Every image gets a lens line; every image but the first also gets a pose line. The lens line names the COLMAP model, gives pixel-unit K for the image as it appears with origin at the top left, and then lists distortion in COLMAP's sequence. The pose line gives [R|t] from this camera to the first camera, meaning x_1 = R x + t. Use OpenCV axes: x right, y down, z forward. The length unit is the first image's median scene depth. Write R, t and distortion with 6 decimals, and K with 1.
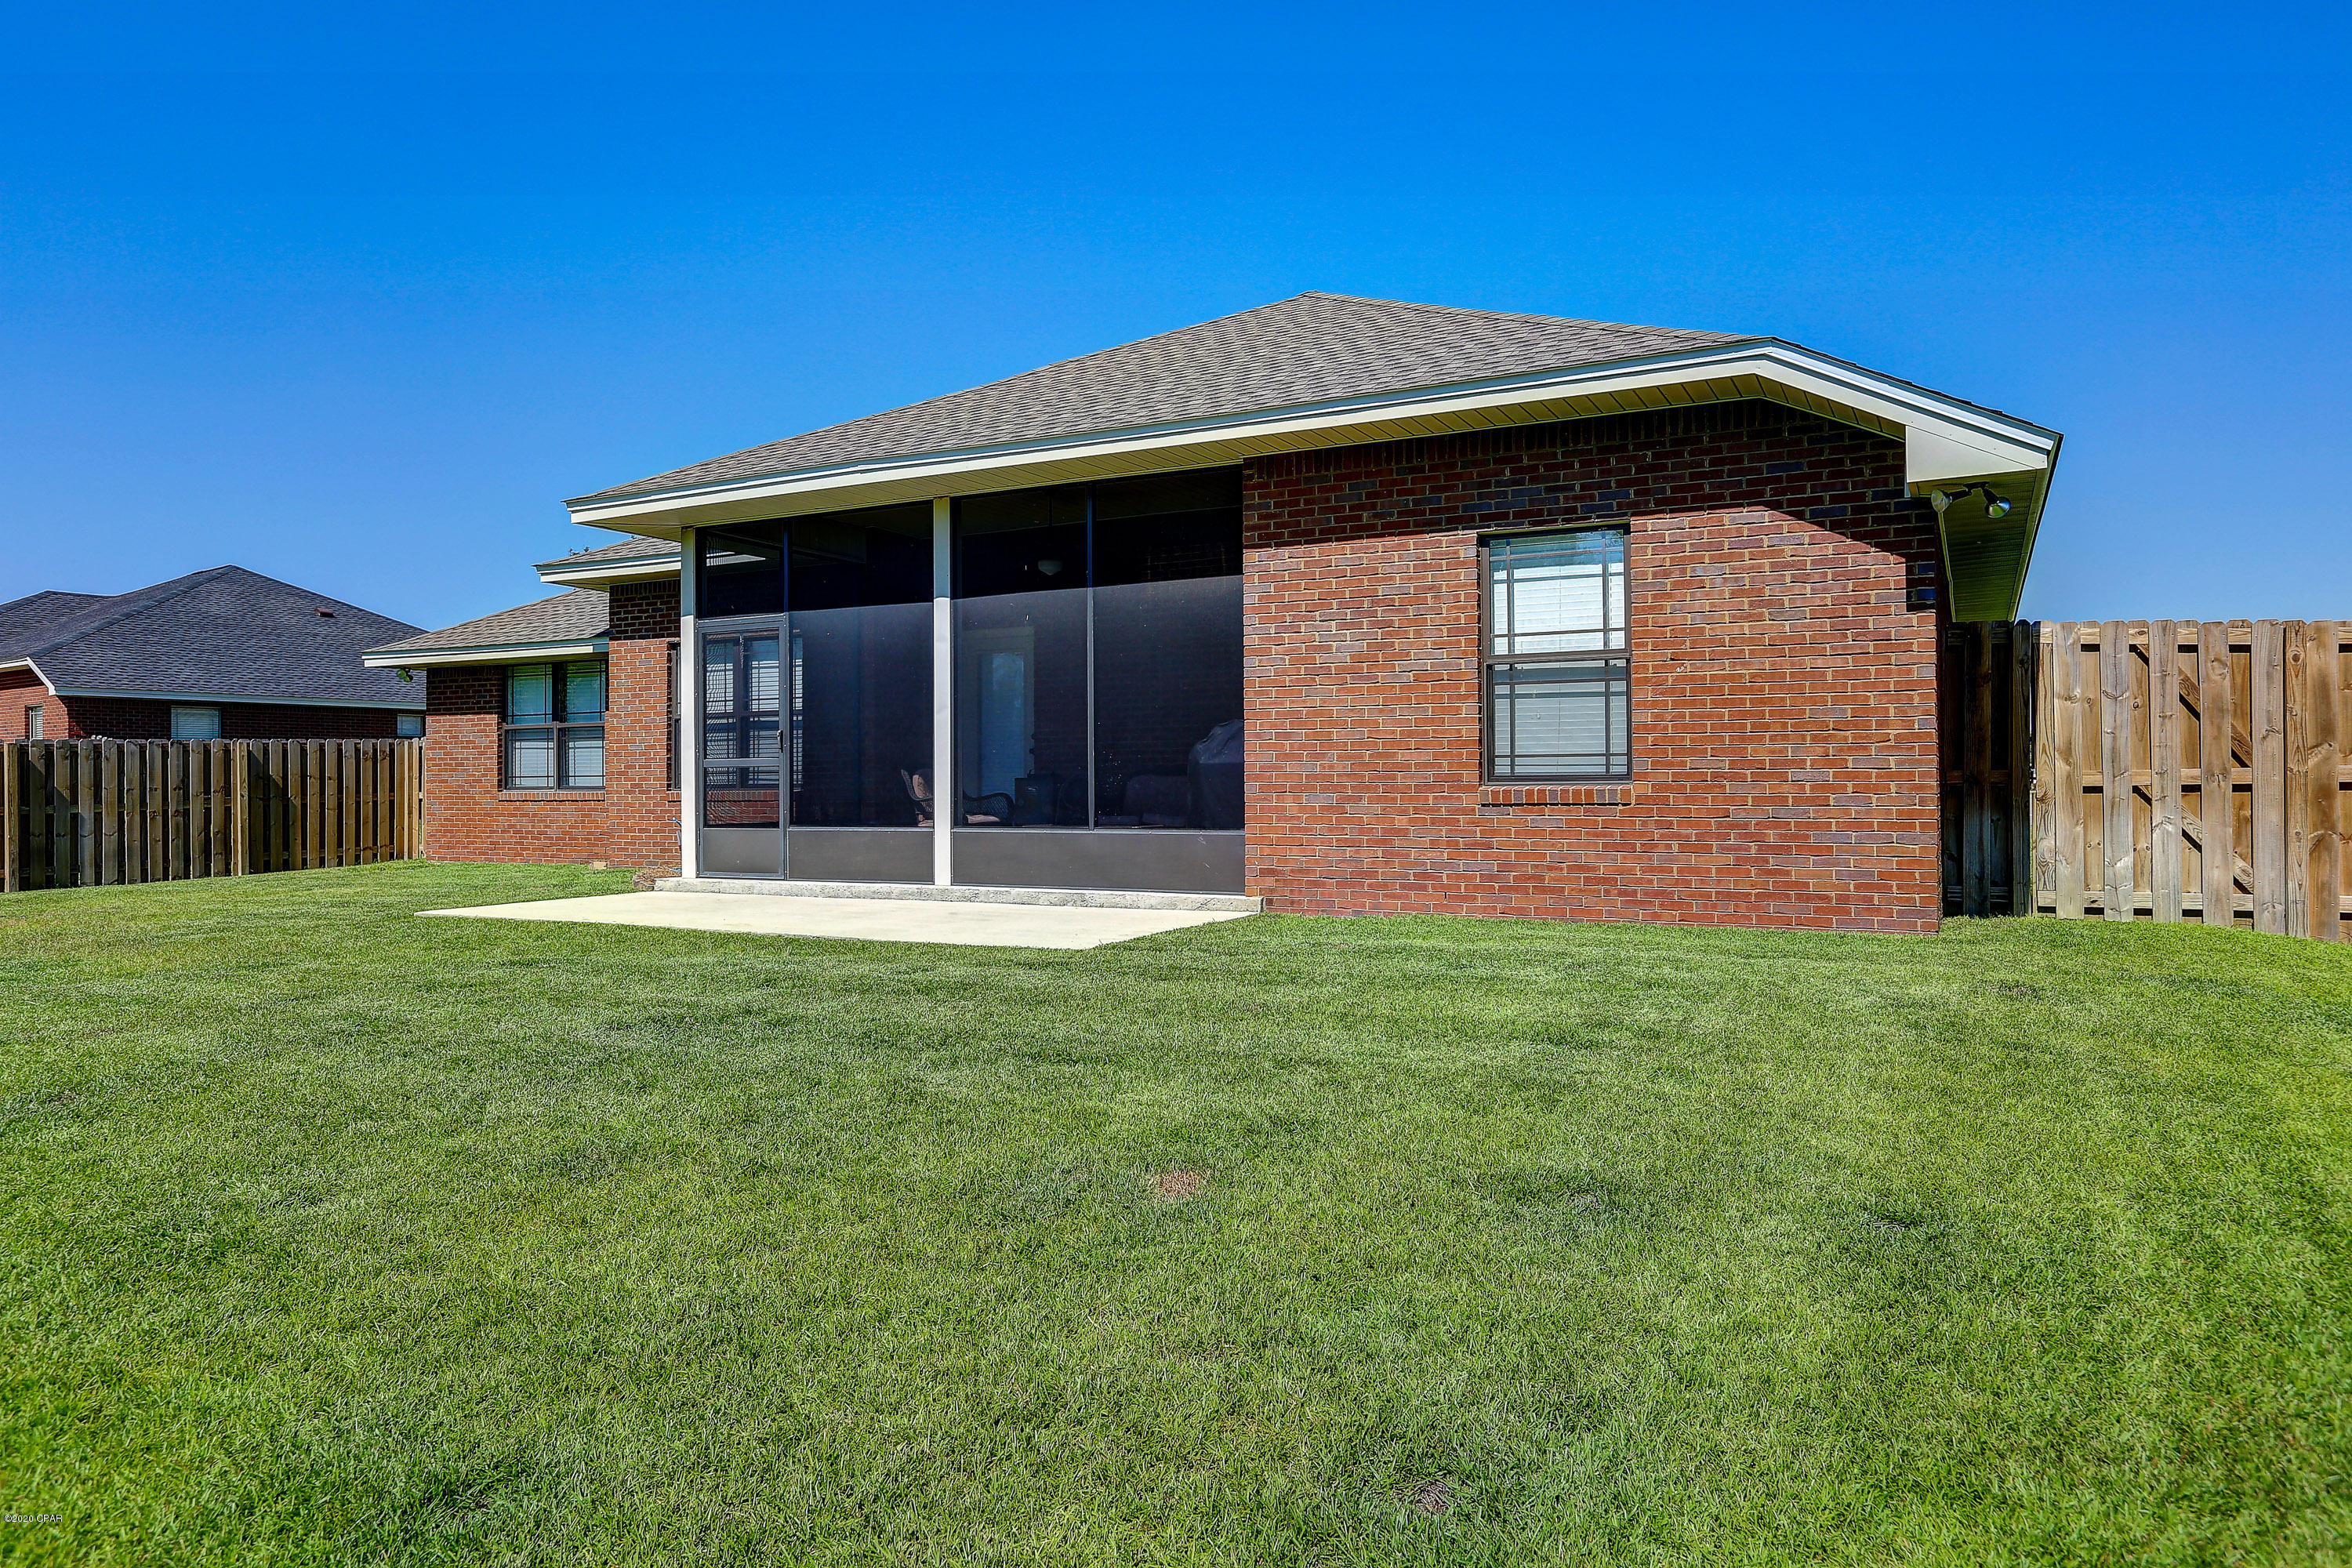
lens RADIAL K [[1524.1, 0, 1176.0], [0, 1524.1, 784.0], [0, 0, 1]] dist [-0.086342, 0.000835]
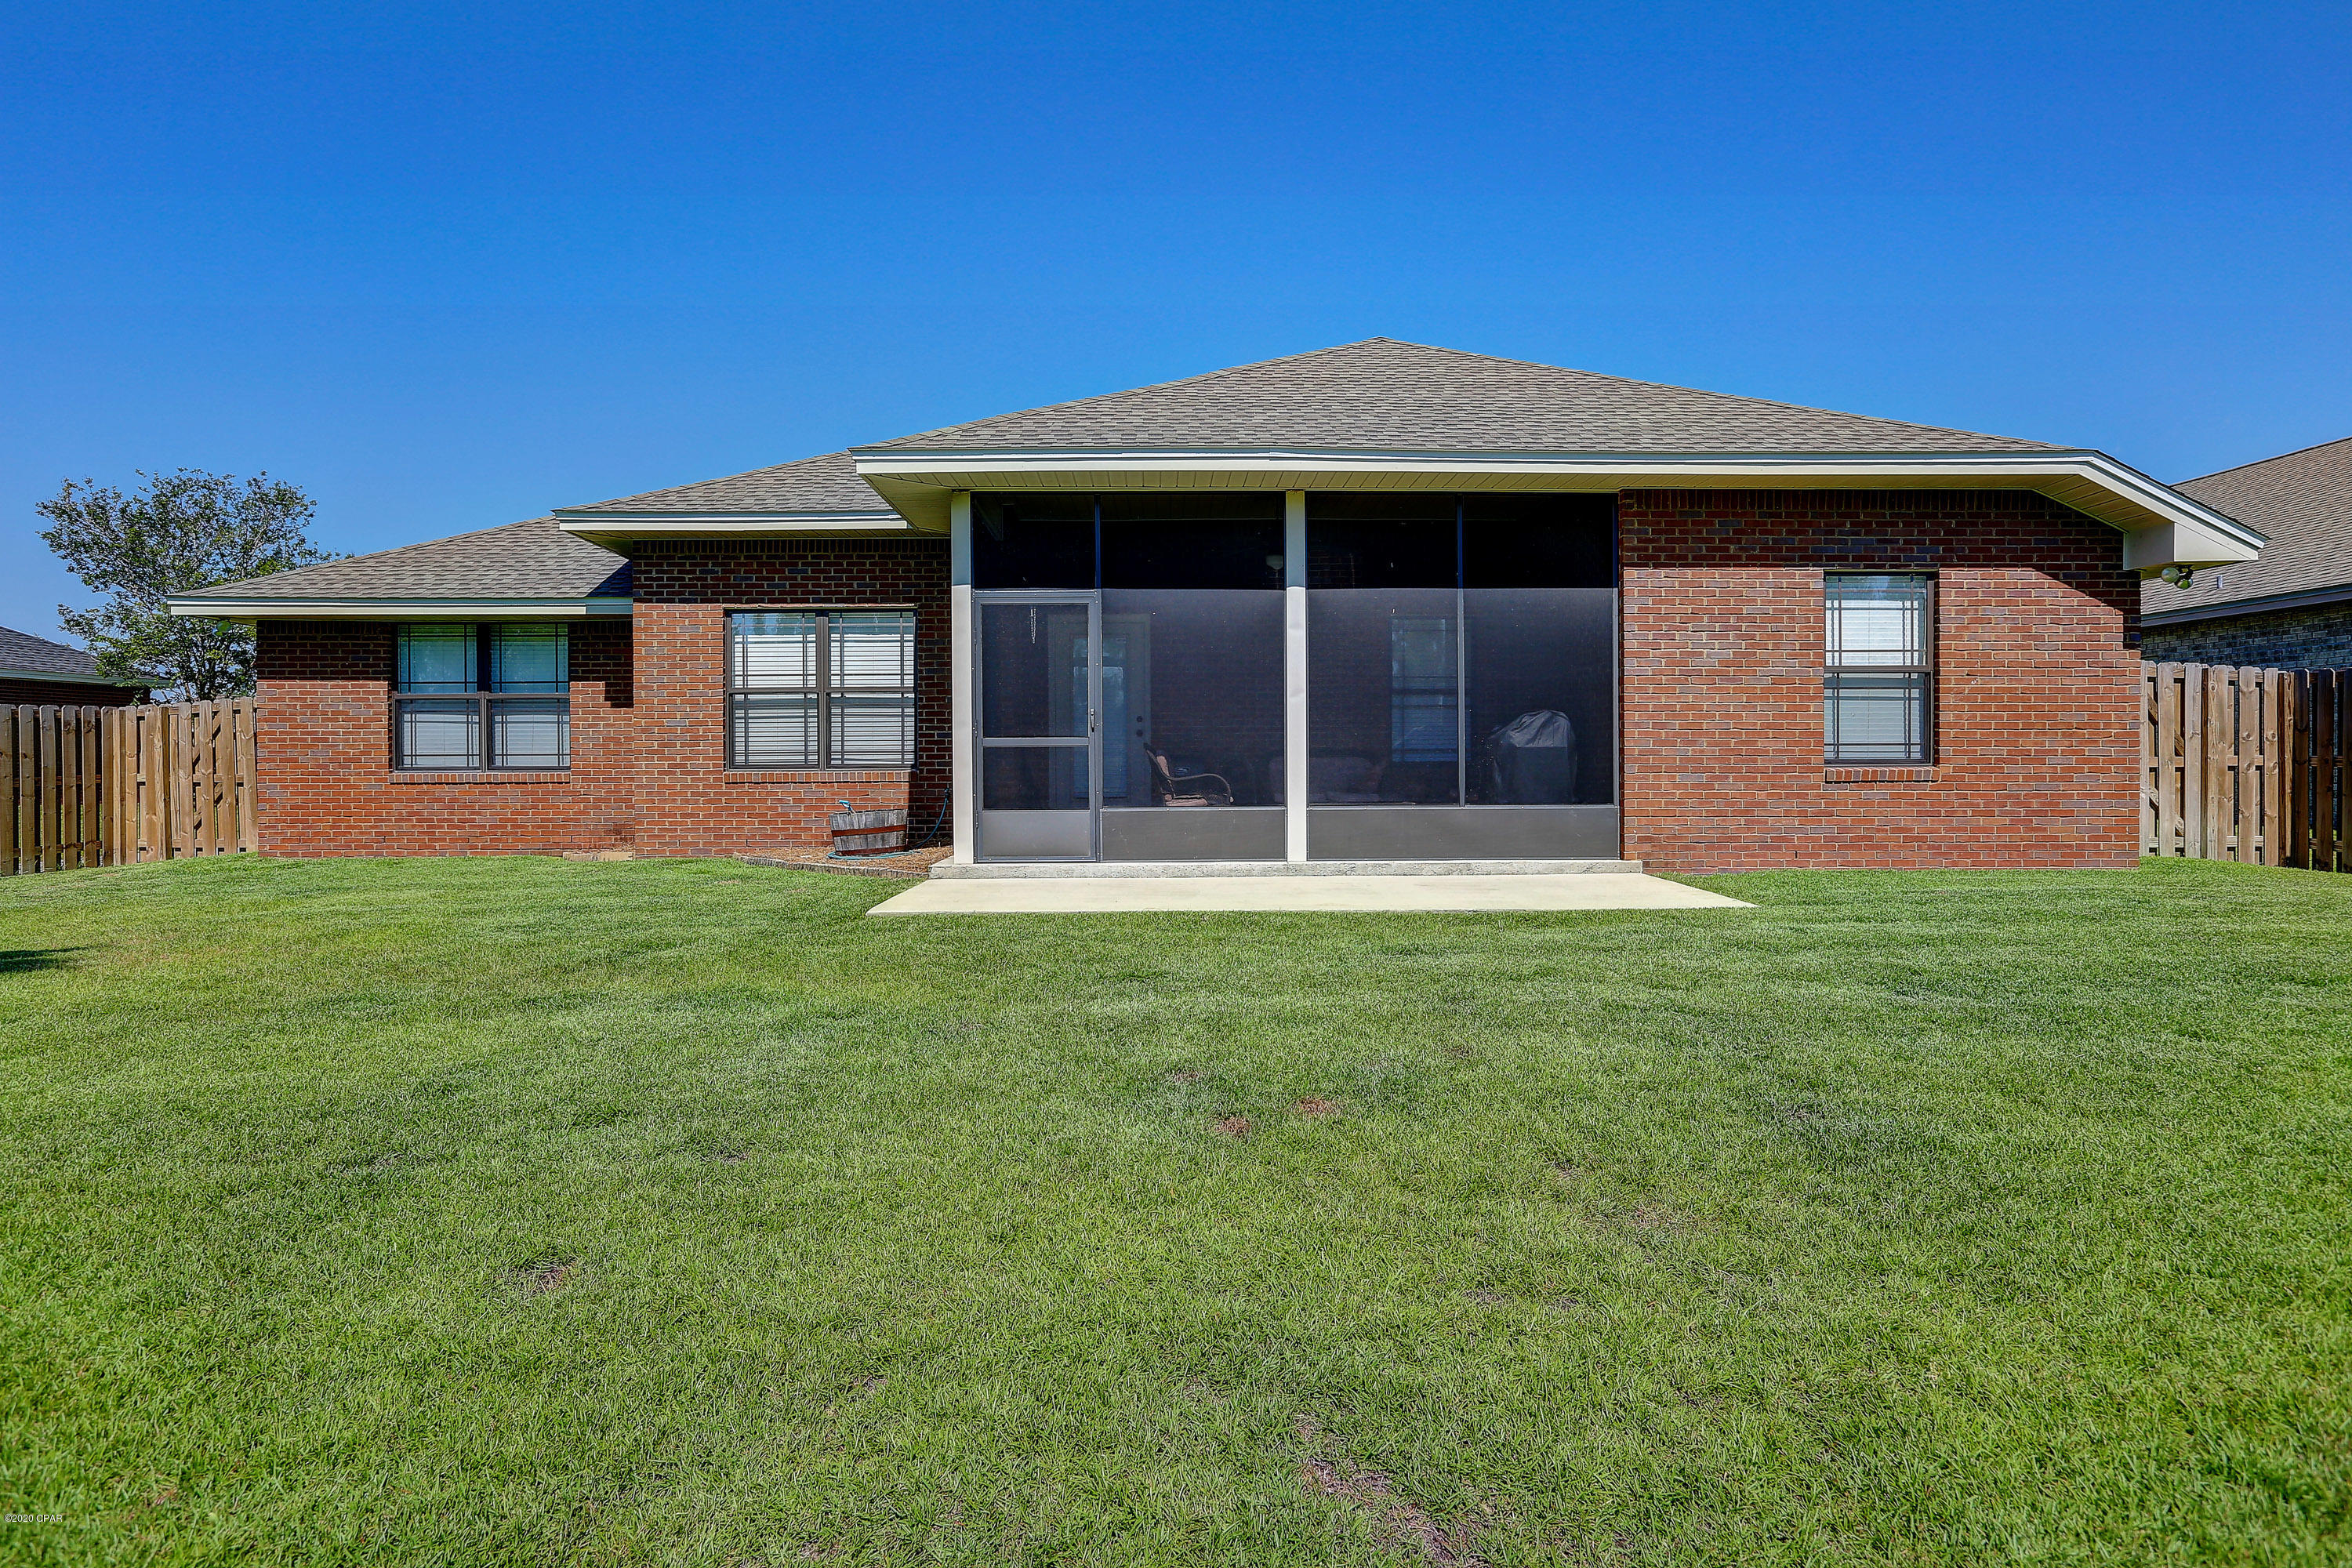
lens RADIAL K [[1321.1, 0, 1176.0], [0, 1321.1, 784.0], [0, 0, 1]] dist [-0.043089, 0.000312]
pose [[0.878288, -0.004197, 0.478113, -0.782061], [-0.002112, 0.999918, 0.012657, 0.002267], [-0.478127, -0.012127, 0.878207, 0.281395]]
